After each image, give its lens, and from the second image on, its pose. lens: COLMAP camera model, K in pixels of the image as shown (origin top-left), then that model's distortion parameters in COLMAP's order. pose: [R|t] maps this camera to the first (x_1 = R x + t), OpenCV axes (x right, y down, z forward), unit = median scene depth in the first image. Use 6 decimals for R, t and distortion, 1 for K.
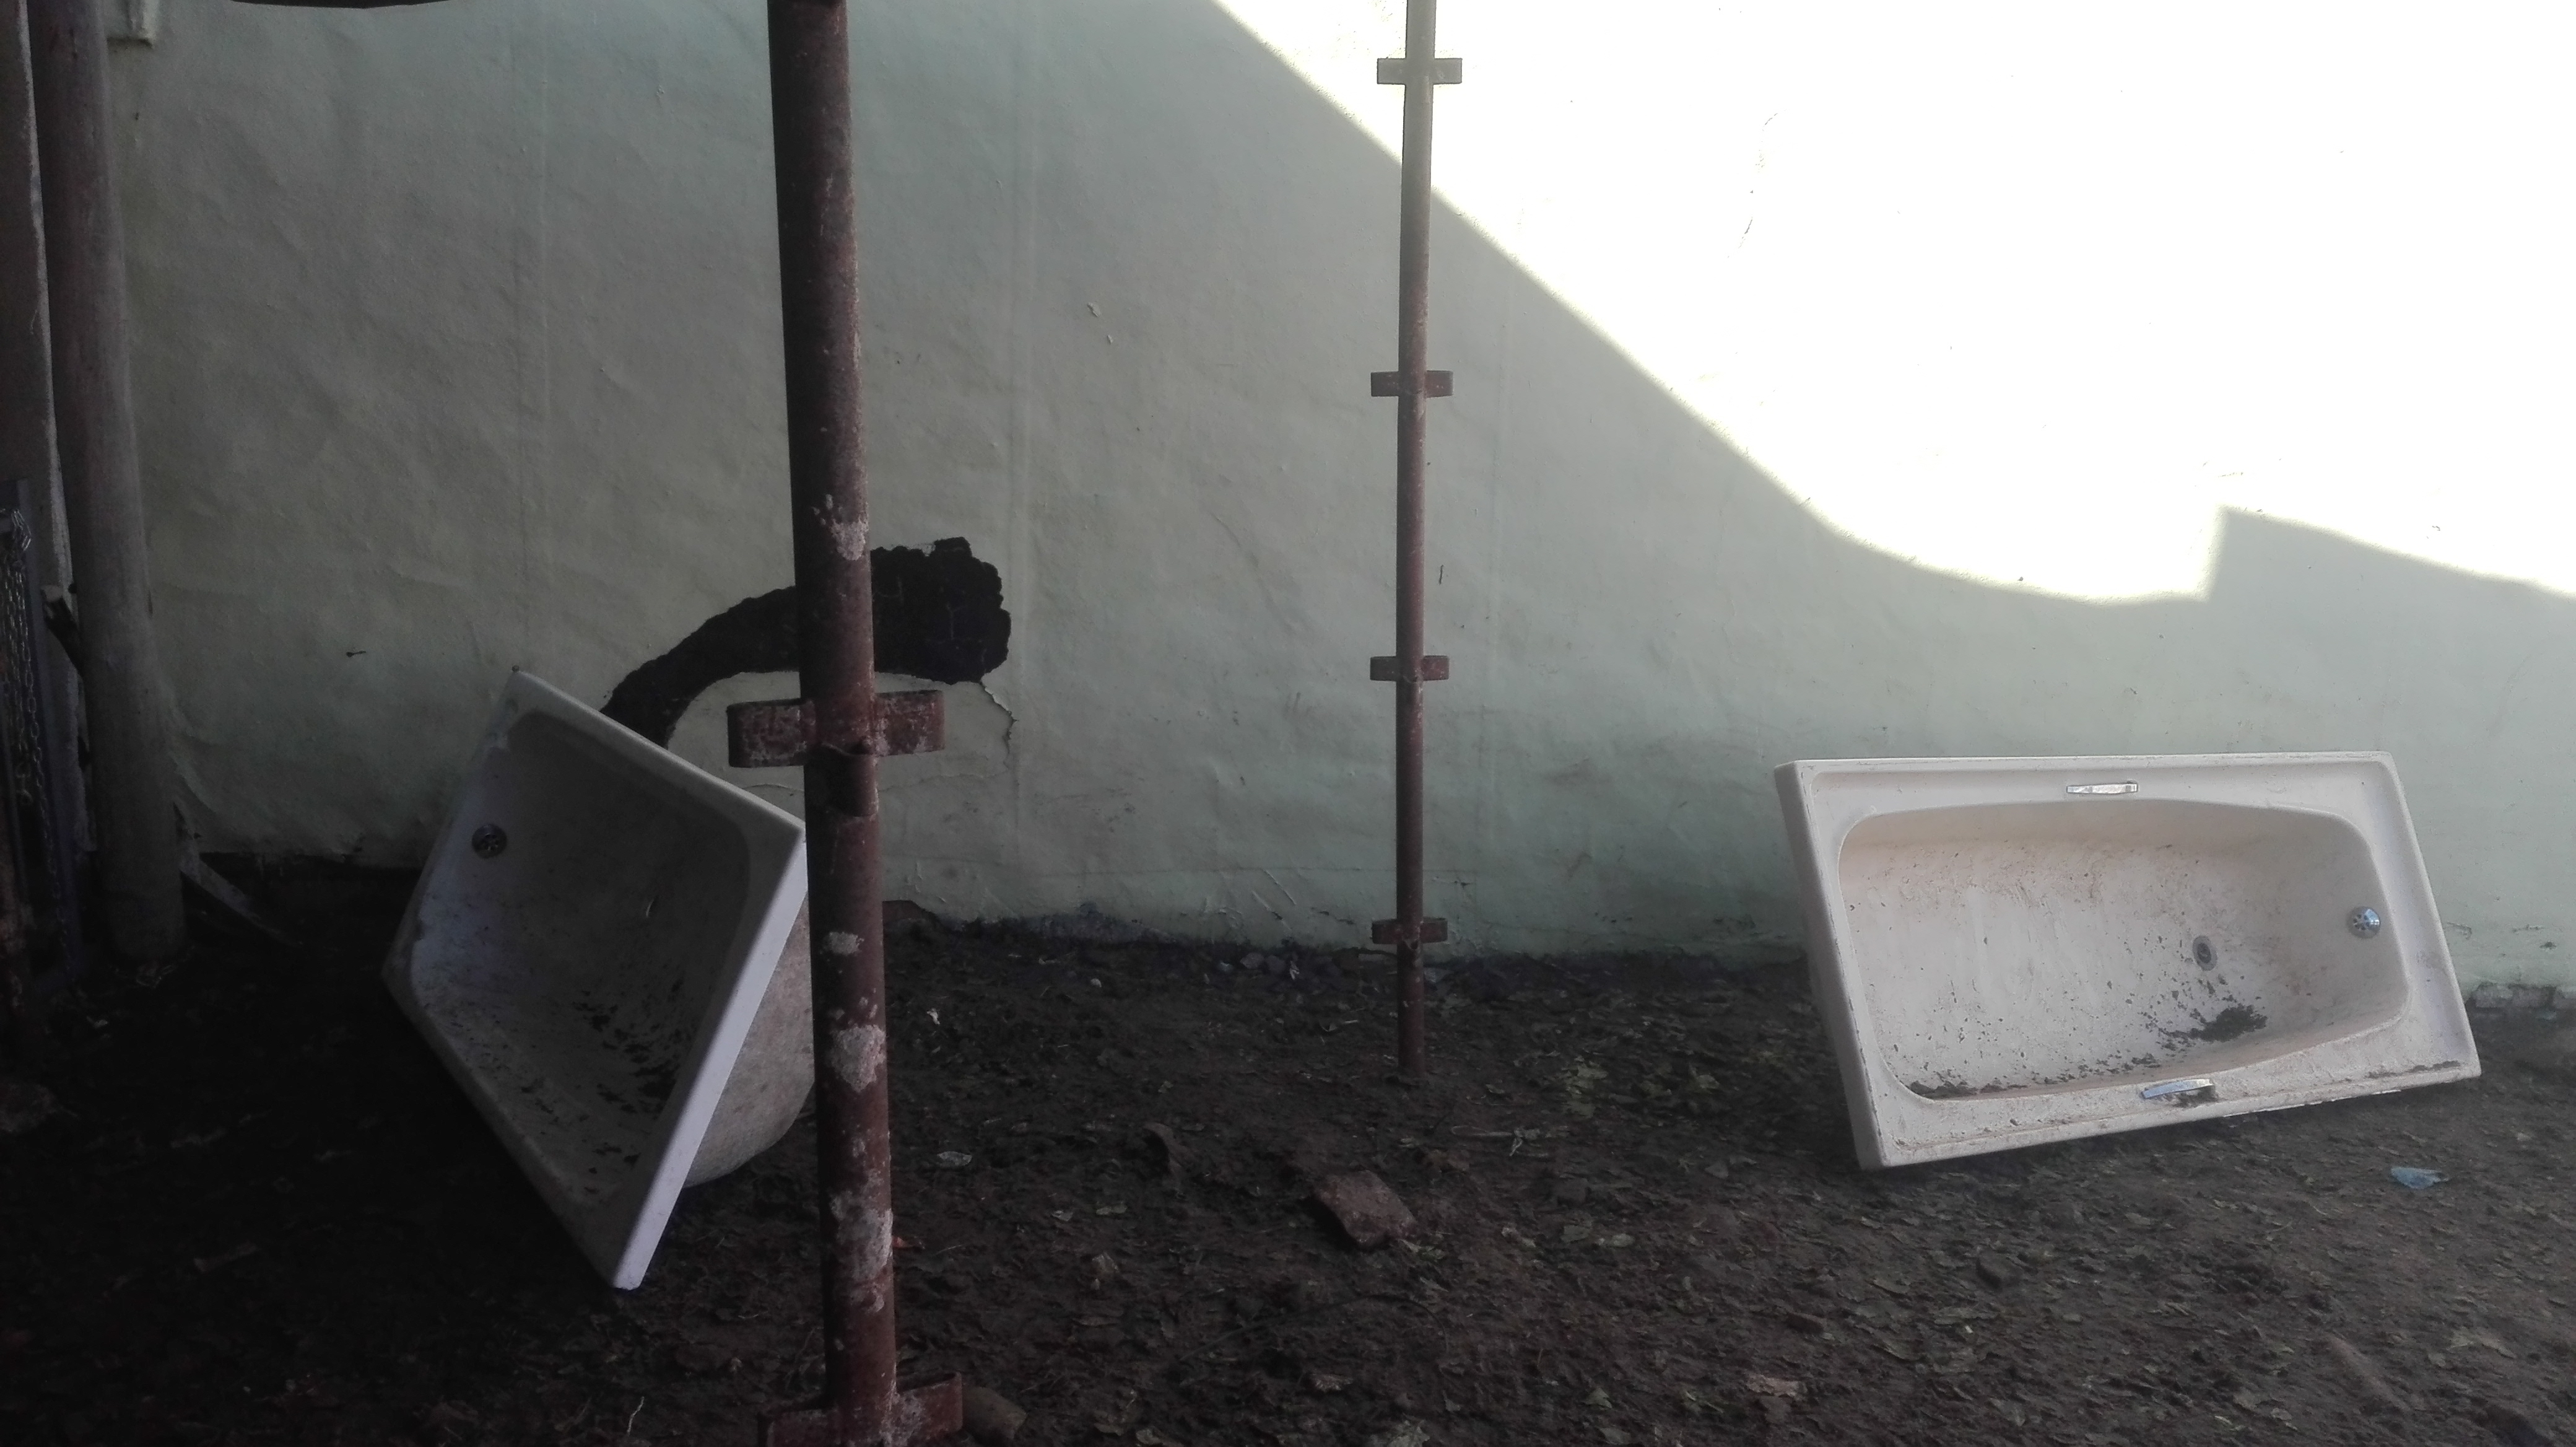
lens RADIAL K [[2076.9, 0, 1224.0], [0, 2076.9, 726.7], [0, 0, 1]] dist [0.096160, -0.171552]
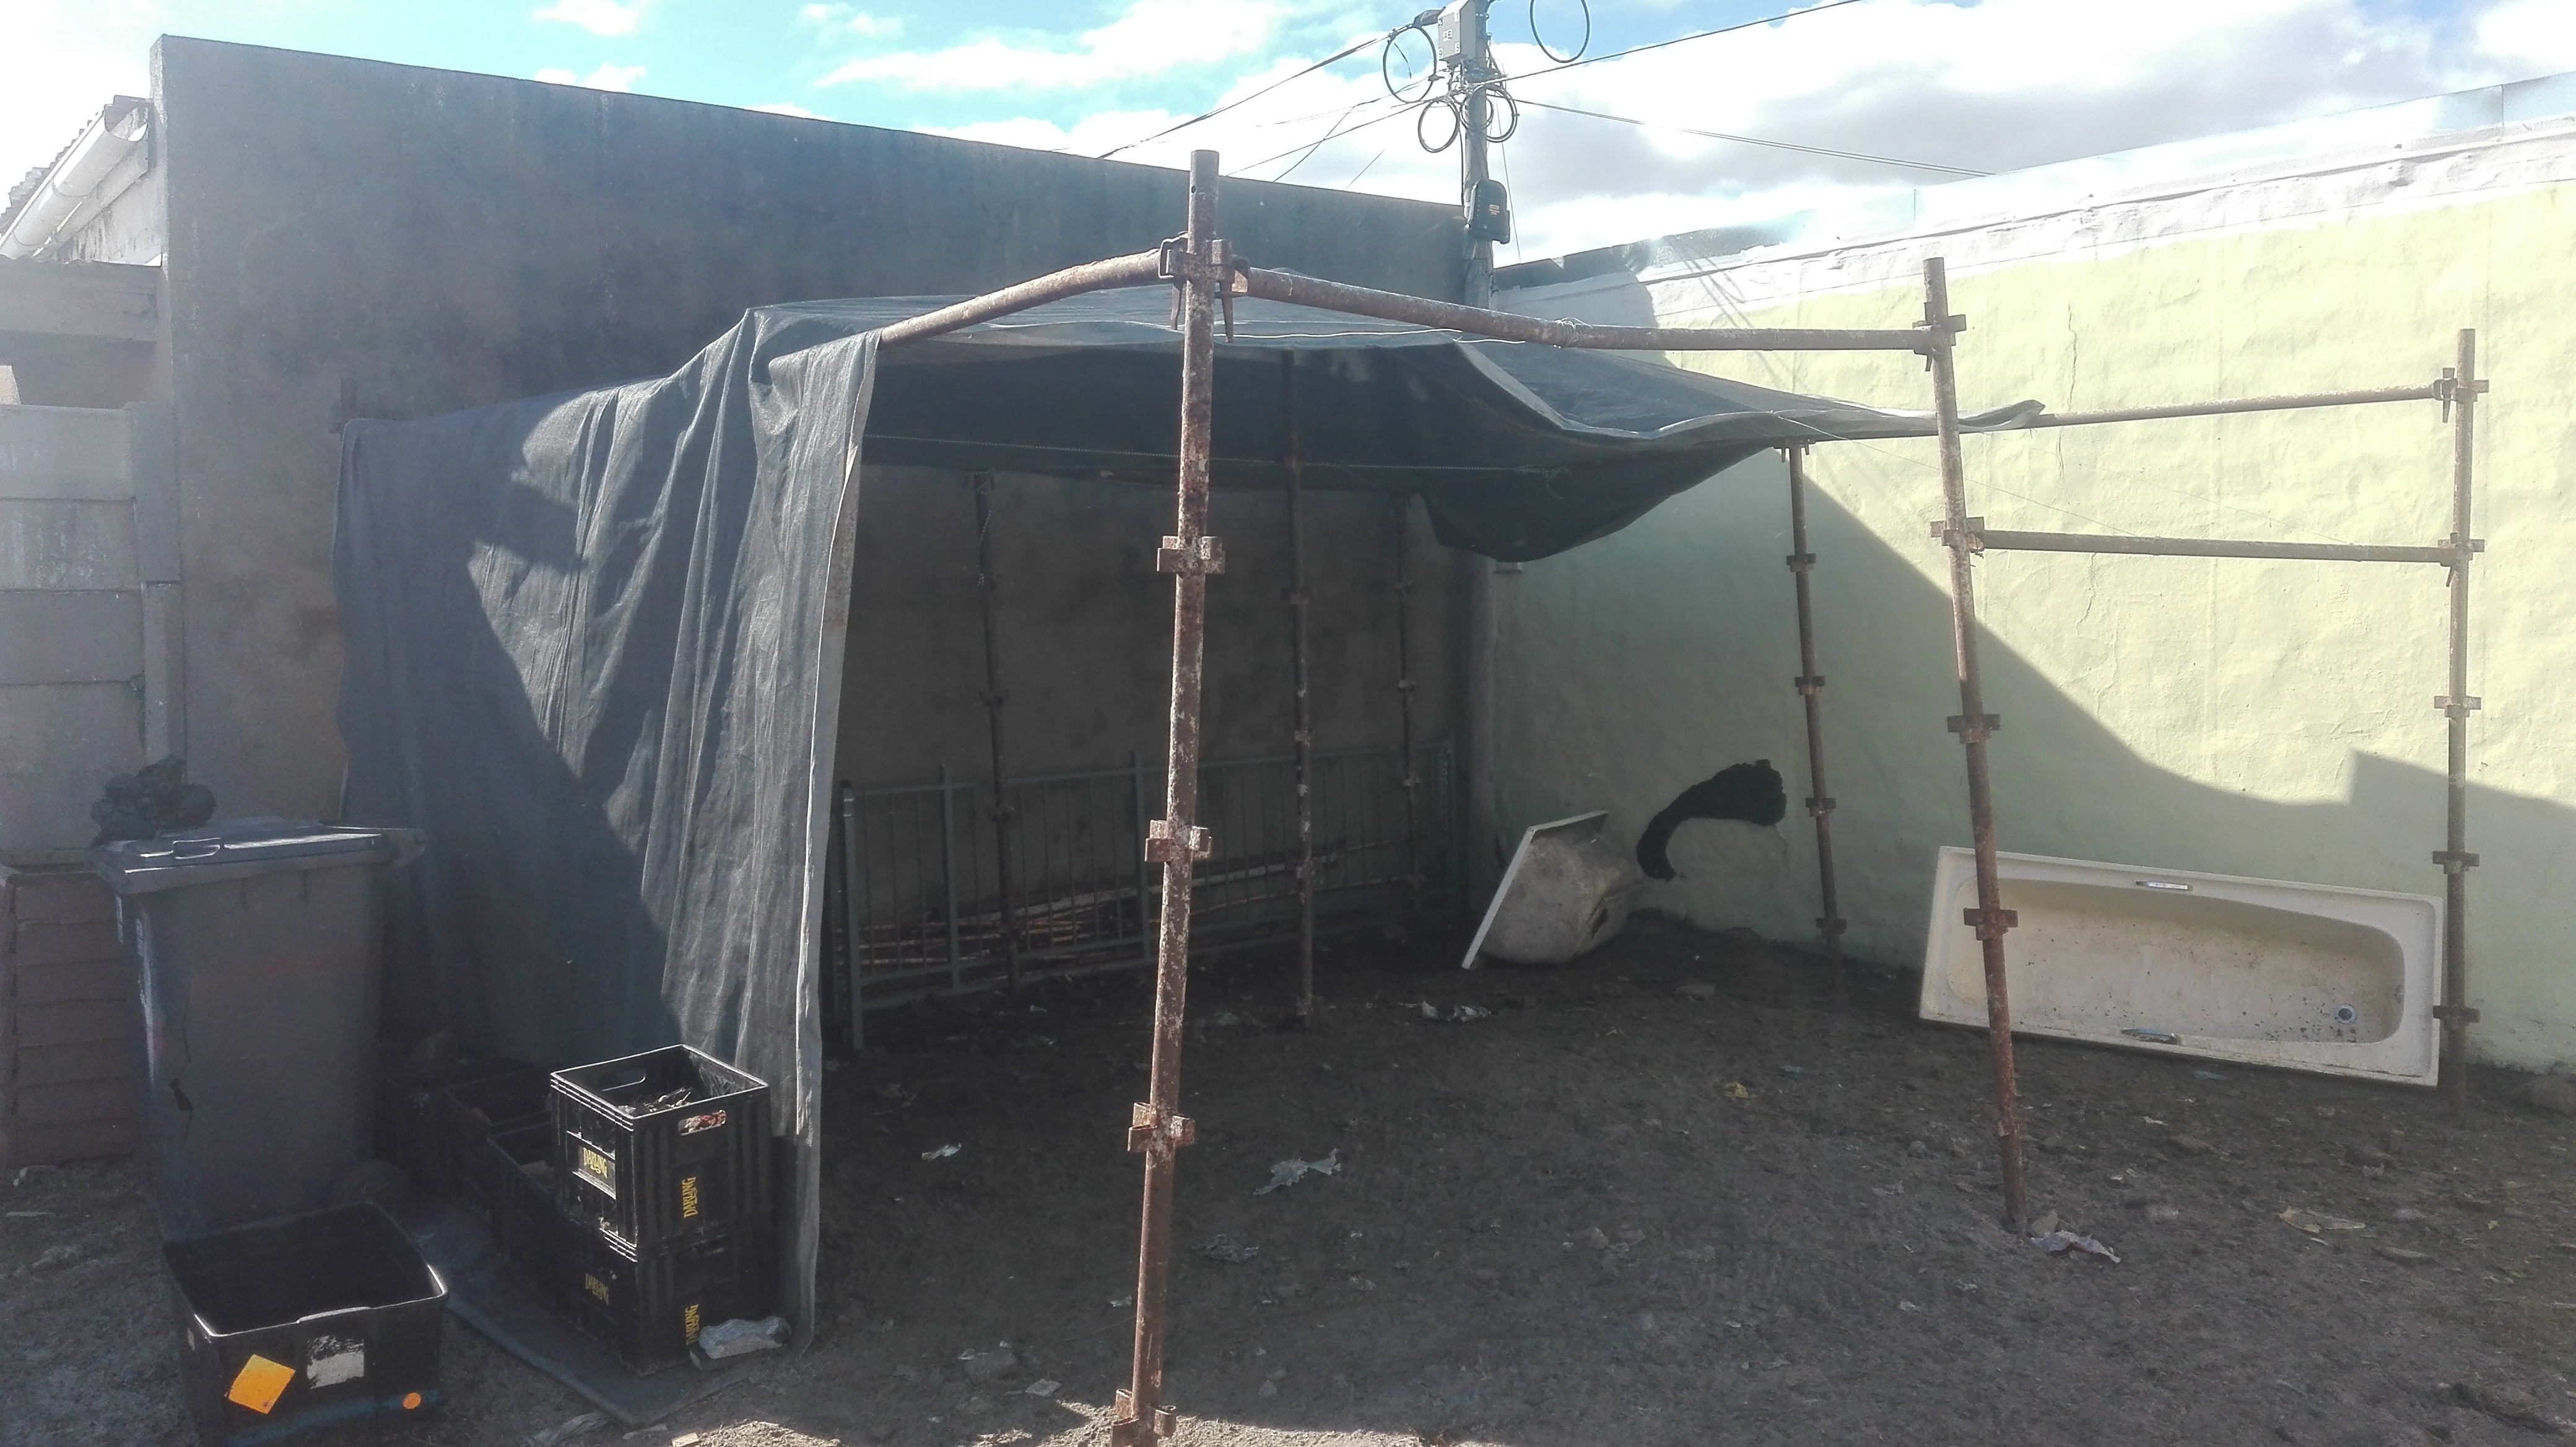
lens RADIAL K [[2076.0, 0, 1239.8], [0, 2076.0, 708.7], [0, 0, 1]] dist [0.117187, -0.217602]
pose [[0.609873, -0.005715, -0.792478, 1.294086], [-0.143367, 0.982680, -0.117418, 0.197507], [0.779423, 0.185225, 0.598491, -0.779453]]
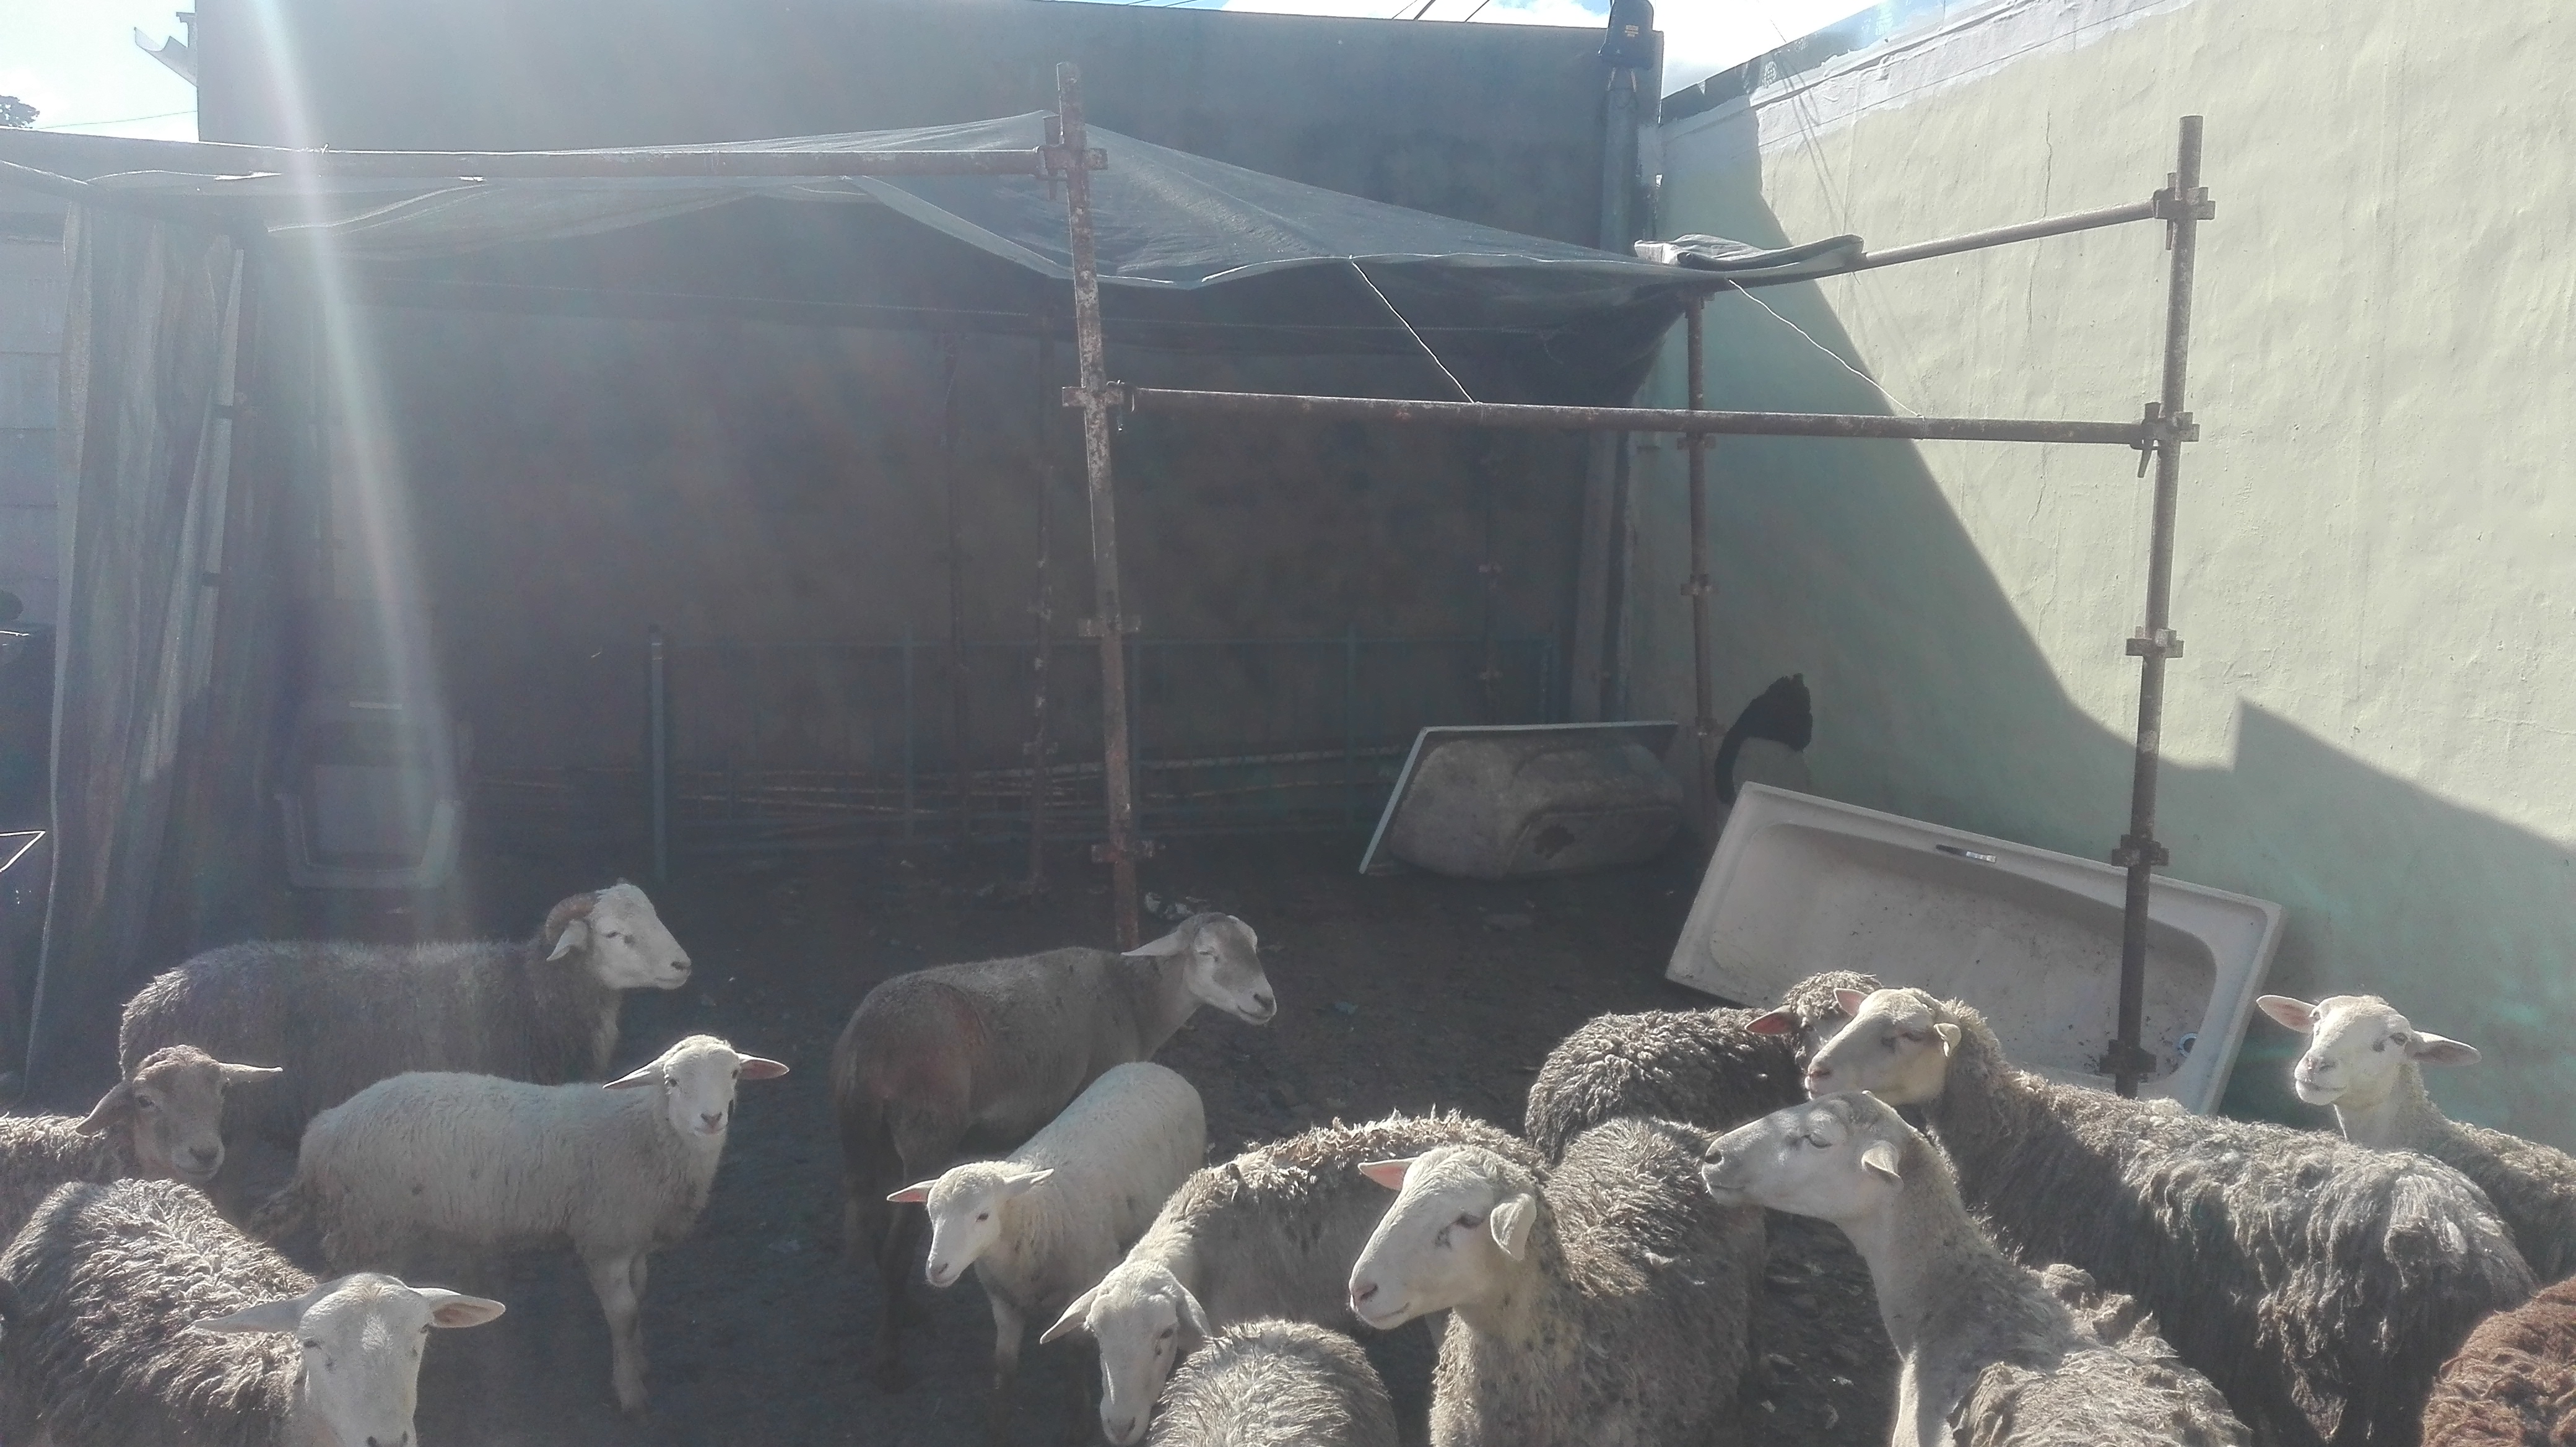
lens RADIAL K [[2076.9, 0, 1224.0], [0, 2076.9, 726.7], [0, 0, 1]] dist [0.096160, -0.171552]
pose [[0.185451, 0.079814, -0.979407, 1.630375], [-0.228733, 0.972825, 0.035967, 0.007294], [0.955662, 0.217352, 0.198668, 0.134768]]
